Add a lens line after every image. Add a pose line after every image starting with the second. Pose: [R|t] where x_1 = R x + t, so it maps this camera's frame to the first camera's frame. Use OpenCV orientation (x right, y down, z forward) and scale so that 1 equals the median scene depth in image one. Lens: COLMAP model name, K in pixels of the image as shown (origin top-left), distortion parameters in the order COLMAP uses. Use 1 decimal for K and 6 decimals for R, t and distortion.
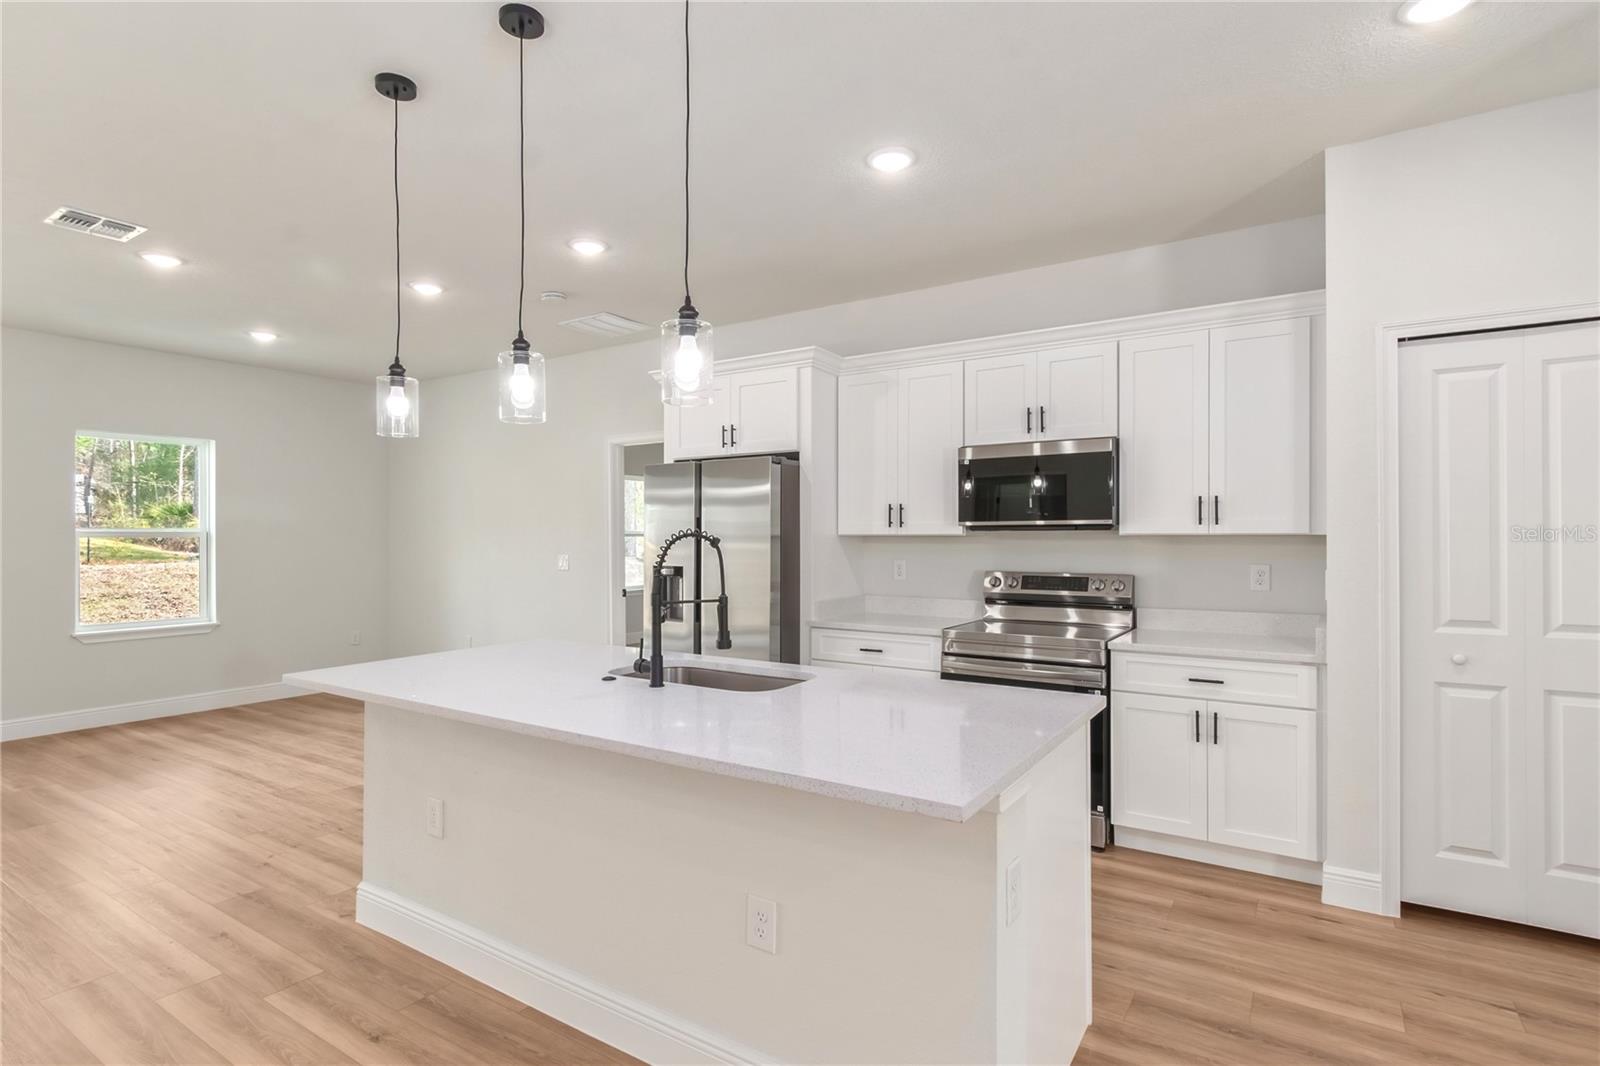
lens RADIAL K [[799.6, 0, 803.8], [0, 799.6, 538.9], [0, 0, 1]] dist [0.002669, -0.000030]
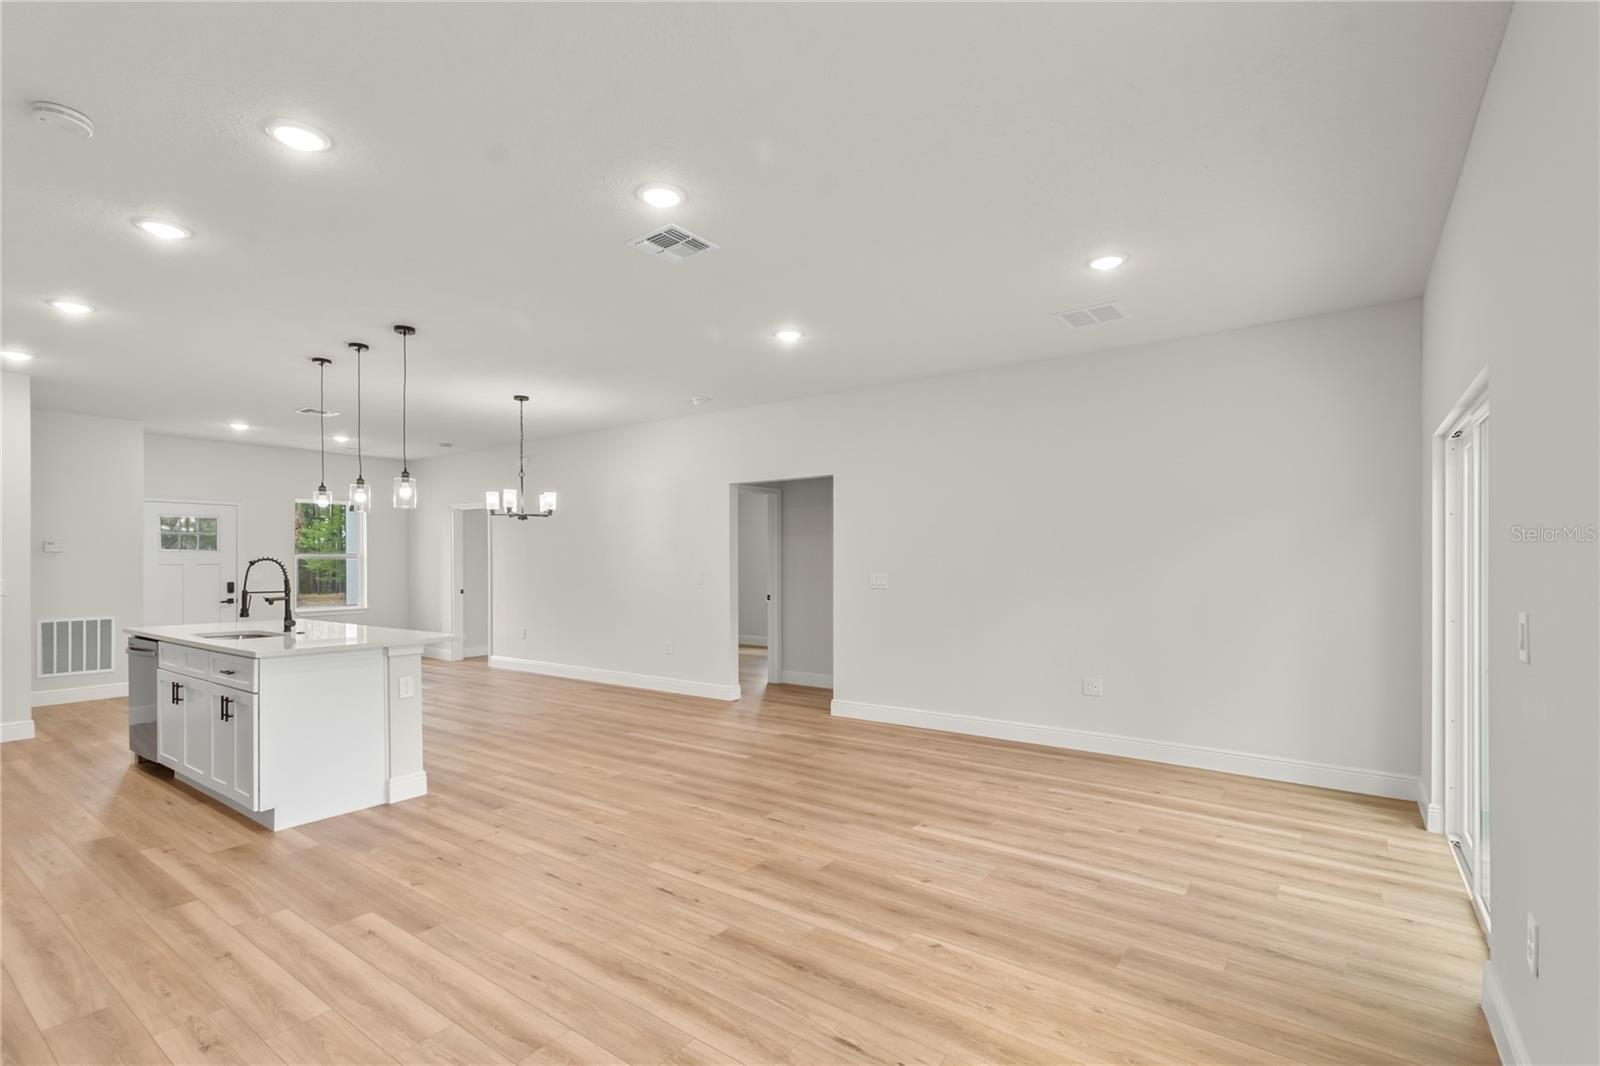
lens RADIAL K [[740.8, 0, 800.4], [0, 740.8, 561.3], [0, 0, 1]] dist [0.001112, -0.000956]
pose [[-0.998594, 0.005757, 0.052699, -1.011351], [0.005903, 0.999979, 0.002619, 0.002583], [-0.052683, 0.002927, -0.998607, 1.780903]]
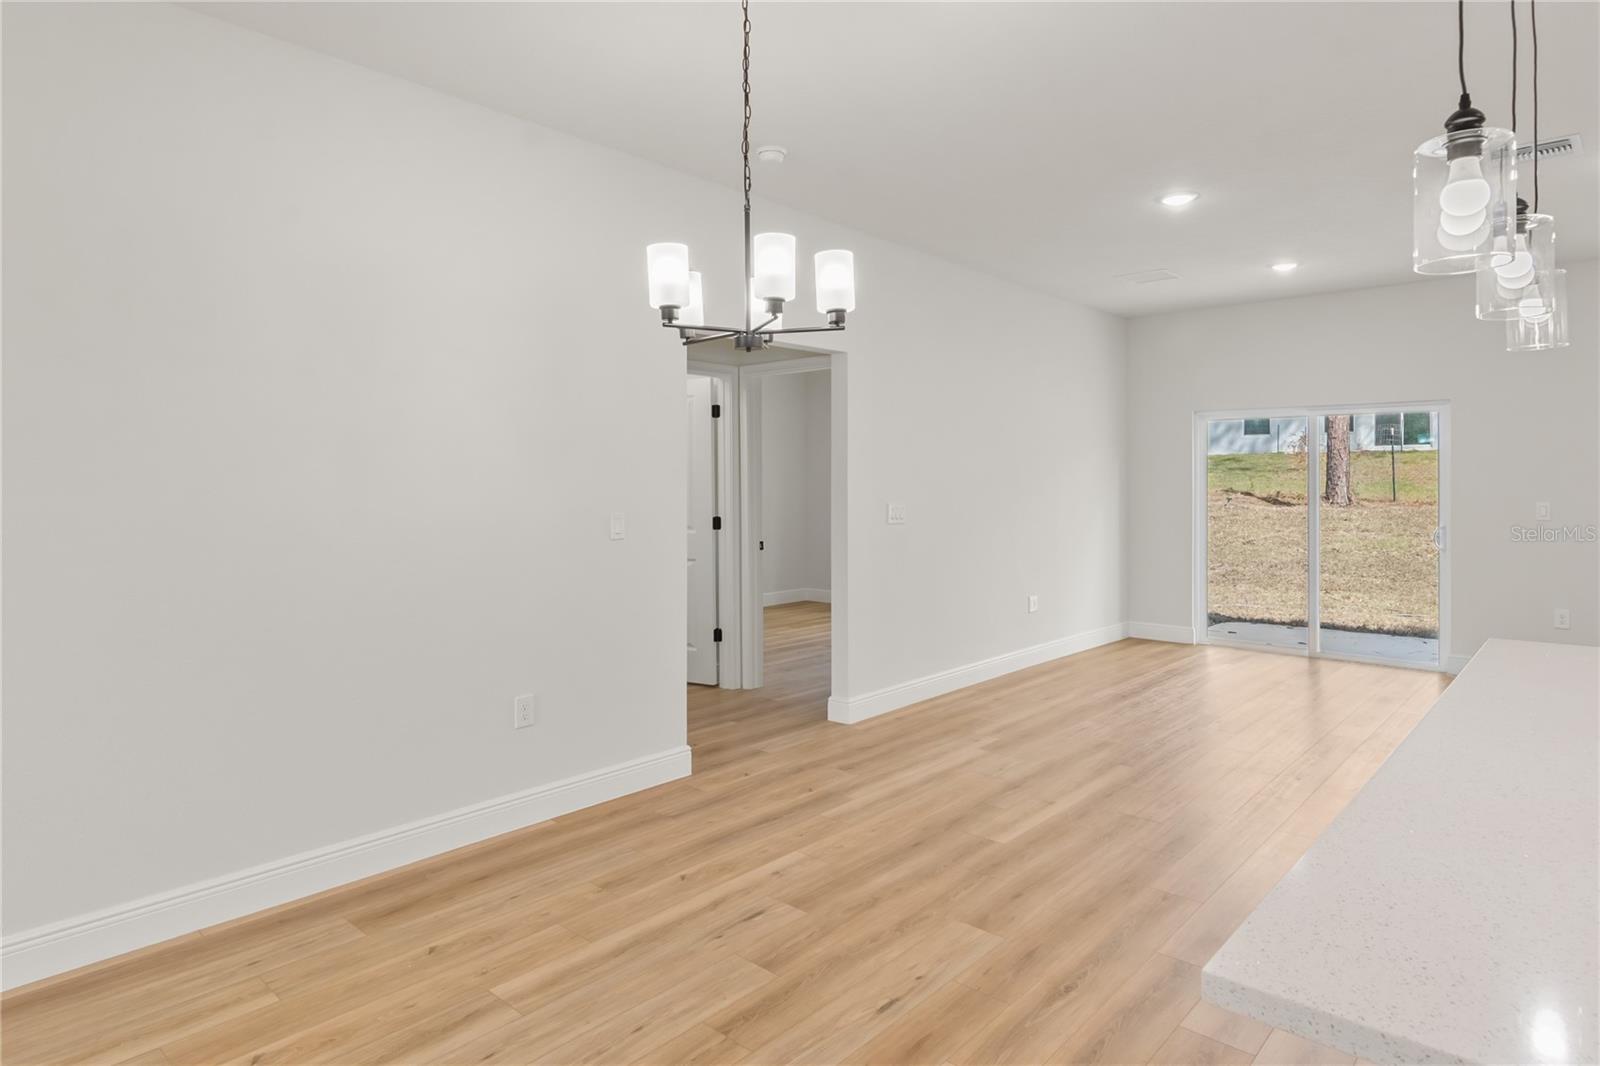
lens RADIAL K [[907.8, 0, 807.2], [0, 907.8, 476.4], [0, 0, 1]] dist [0.000604, -0.000472]
pose [[-0.157022, -0.003590, -0.987589, 0.297533], [0.001110, 0.999992, -0.003812, -0.001631], [0.987594, -0.001695, -0.157017, 0.287001]]
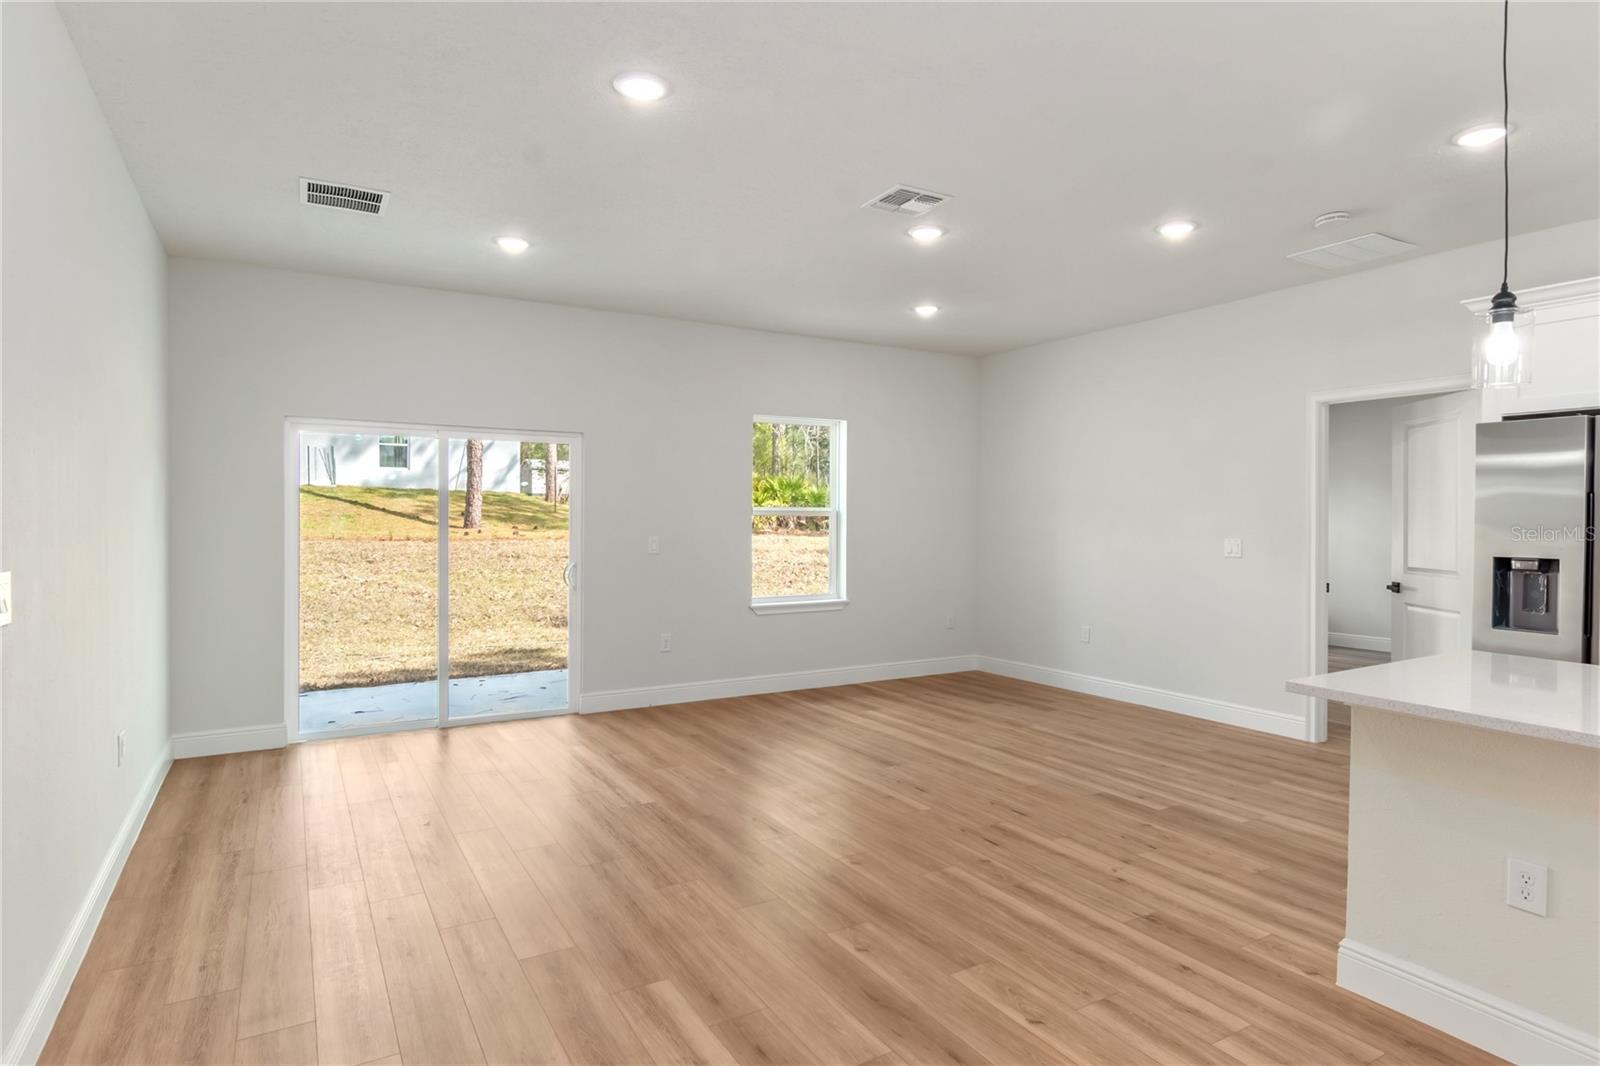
lens RADIAL K [[876.1, 0, 800.0], [0, 876.1, 533.0], [0, 0, 1]] dist [-0.000902, -0.001243]
pose [[0.893187, 0.013005, -0.449498, -0.470489], [-0.005617, 0.999826, 0.017765, 0.000146], [0.449651, -0.013343, 0.893105, -0.033688]]
